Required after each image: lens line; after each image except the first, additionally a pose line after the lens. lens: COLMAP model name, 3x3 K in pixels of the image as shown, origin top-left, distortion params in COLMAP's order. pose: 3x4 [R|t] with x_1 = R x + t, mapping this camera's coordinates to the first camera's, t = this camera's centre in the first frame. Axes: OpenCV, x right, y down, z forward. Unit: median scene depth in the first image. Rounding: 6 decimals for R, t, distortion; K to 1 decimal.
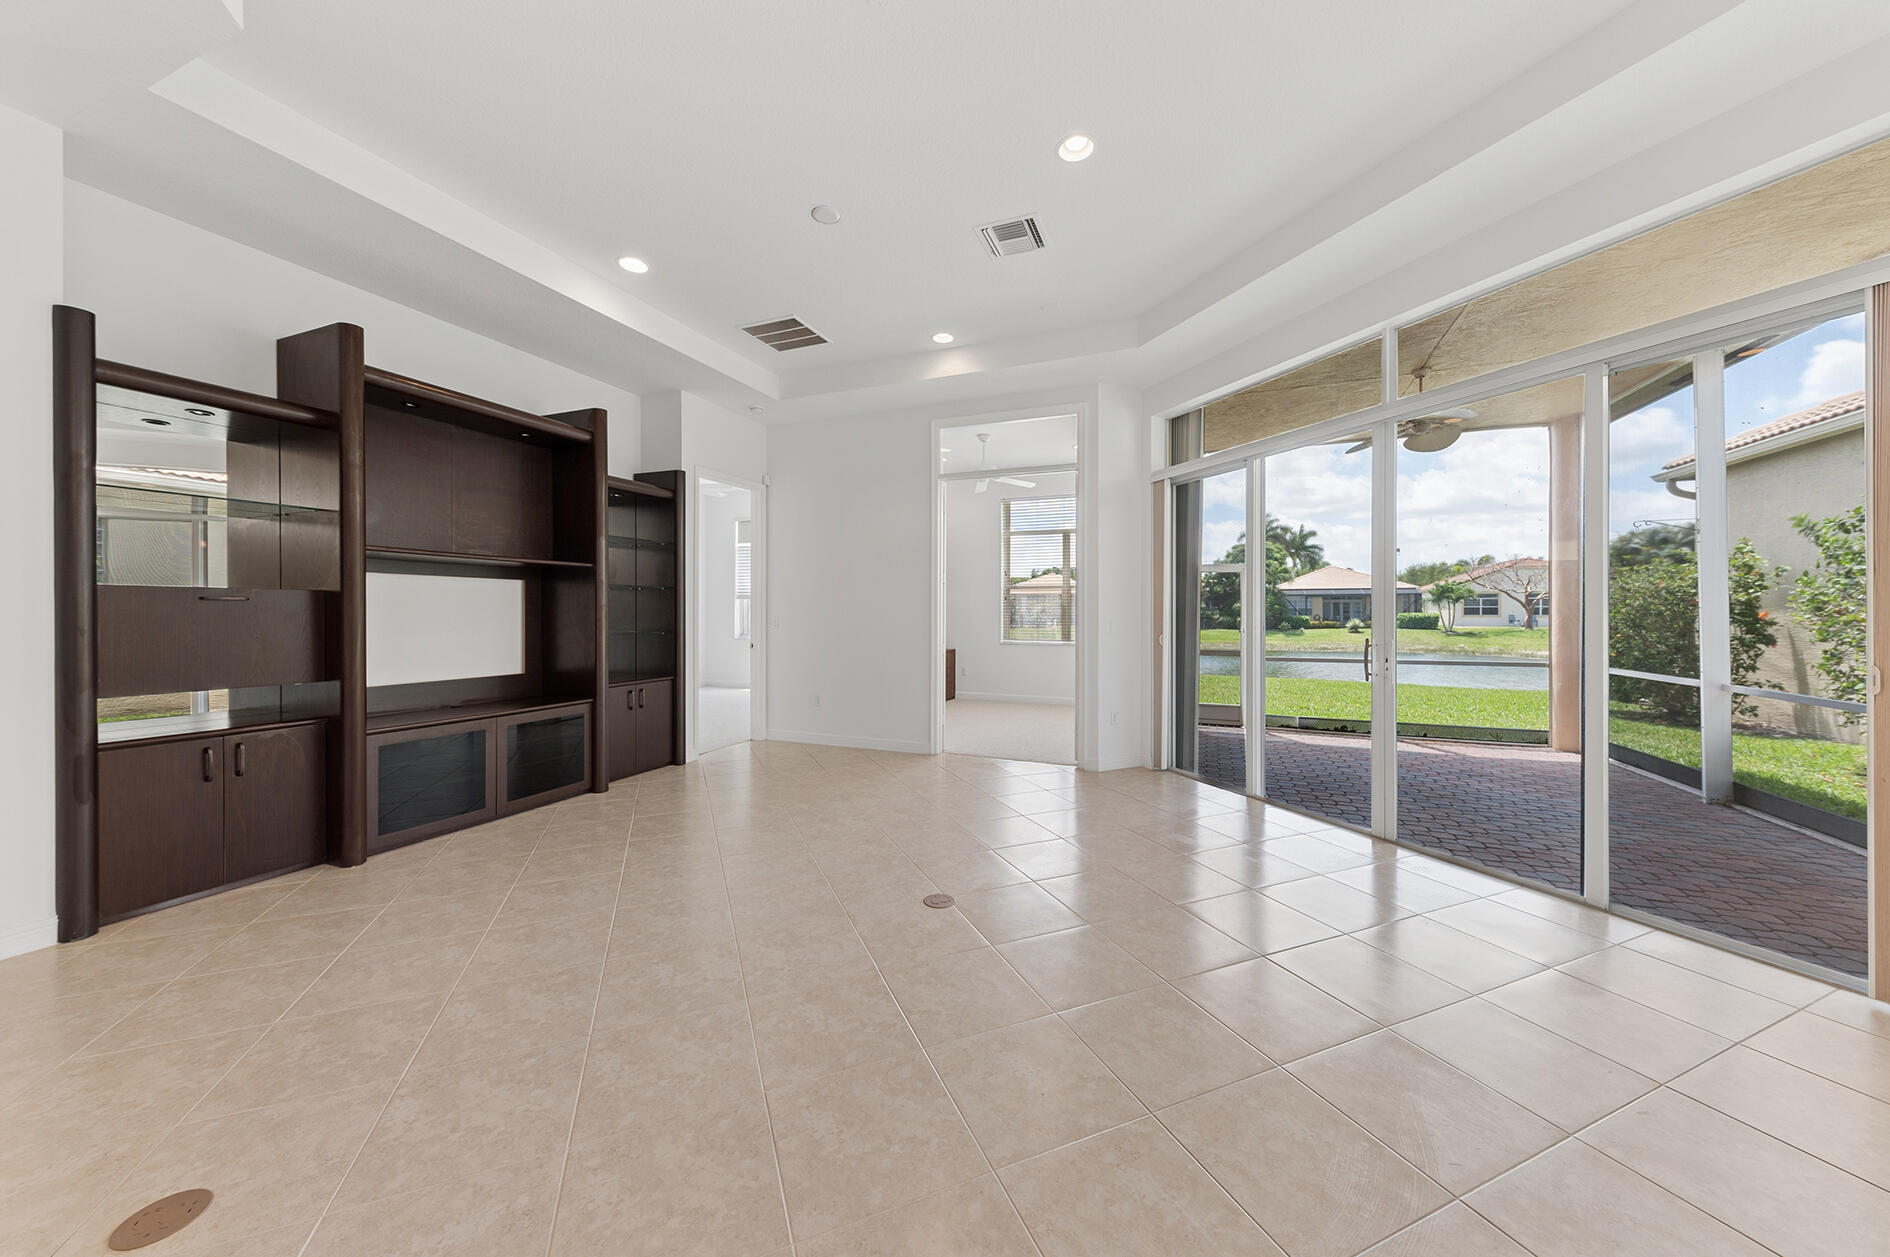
lens RADIAL K [[633.7, 0, 945.0], [0, 633.7, 621.8], [0, 0, 1]] dist [0.000070, -0.000041]
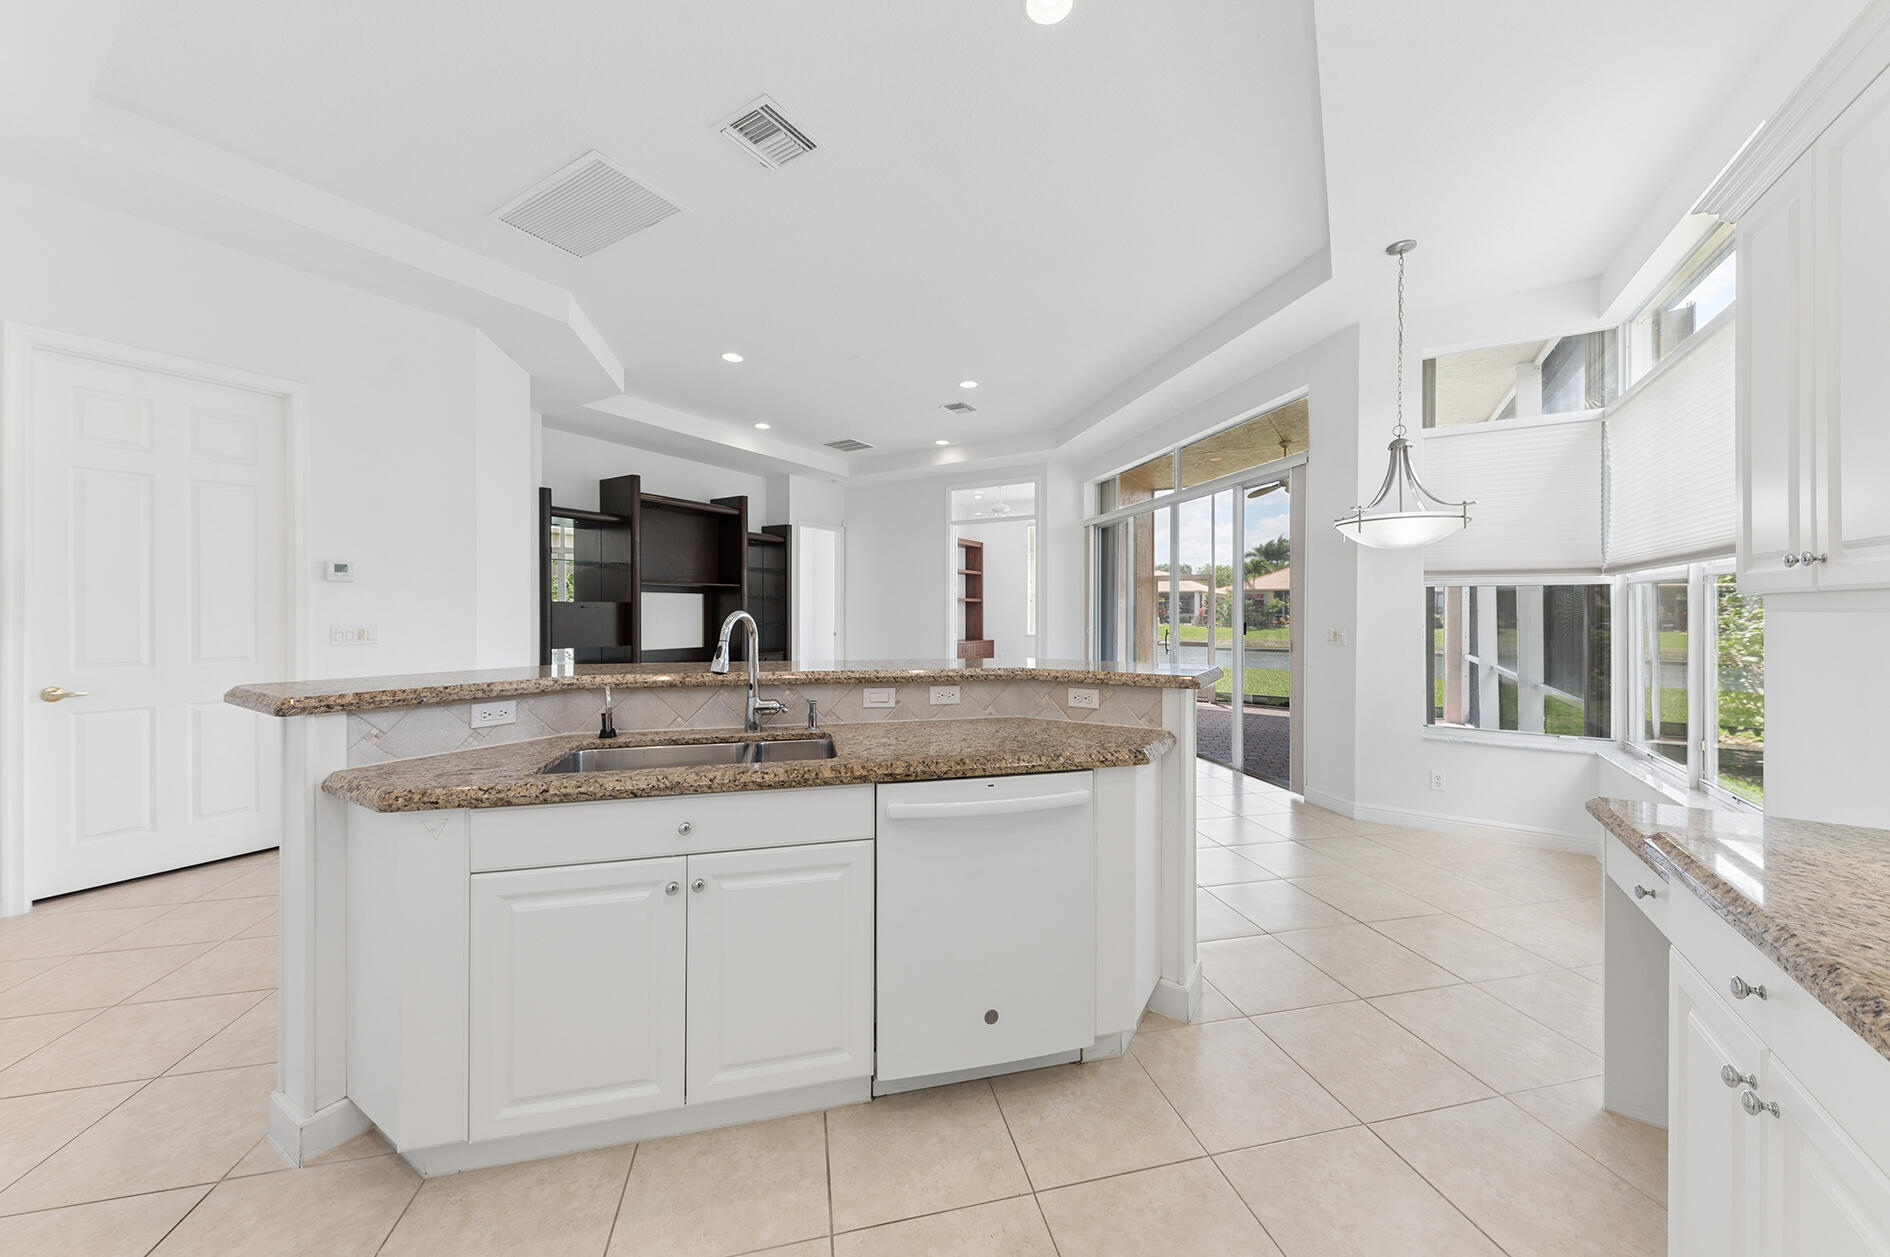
lens RADIAL K [[633.7, 0, 944.0], [0, 633.7, 619.1], [0, 0, 1]] dist [0.000070, -0.000041]
pose [[0.984481, 0.007792, -0.175318, 0.280293], [-0.006458, 0.999946, 0.008178, -0.011515], [0.175372, -0.006919, 0.984478, -0.569764]]
